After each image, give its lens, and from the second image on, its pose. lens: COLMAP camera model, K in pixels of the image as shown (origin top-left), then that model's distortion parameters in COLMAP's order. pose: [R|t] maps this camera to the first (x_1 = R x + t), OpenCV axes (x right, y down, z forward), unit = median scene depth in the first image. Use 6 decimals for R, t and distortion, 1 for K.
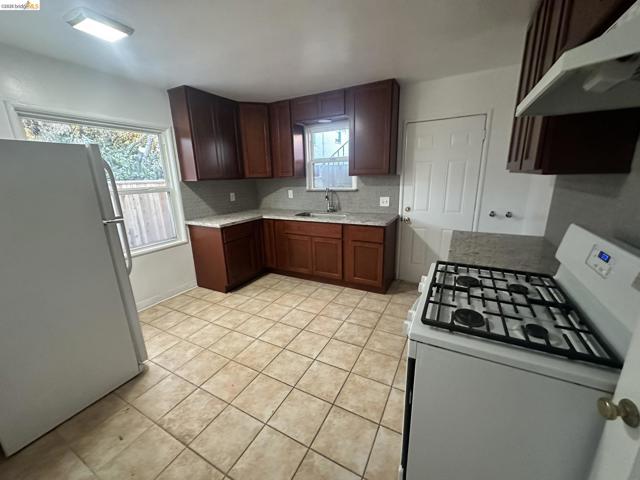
lens RADIAL K [[255.8, 0, 321.3], [0, 255.8, 238.9], [0, 0, 1]] dist [-0.003921, 0.000710]
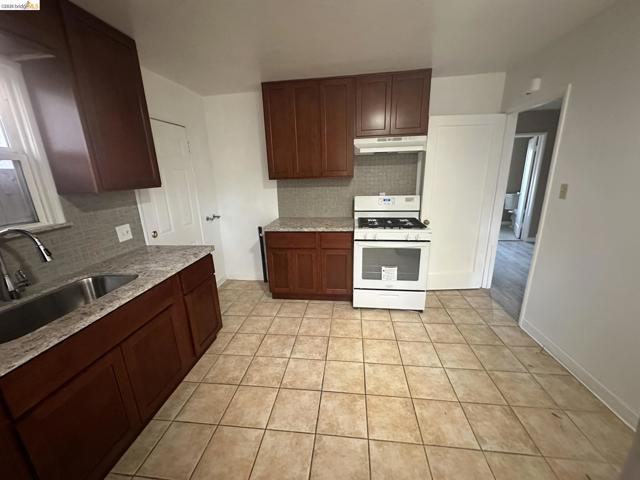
lens RADIAL K [[255.8, 0, 320.4], [0, 255.8, 240.2], [0, 0, 1]] dist [-0.003921, 0.000710]
pose [[-0.356918, -0.209385, 0.910367, -0.591520], [0.270789, 0.909519, 0.315355, -0.246792], [-0.894026, 0.359073, -0.267924, 0.957520]]
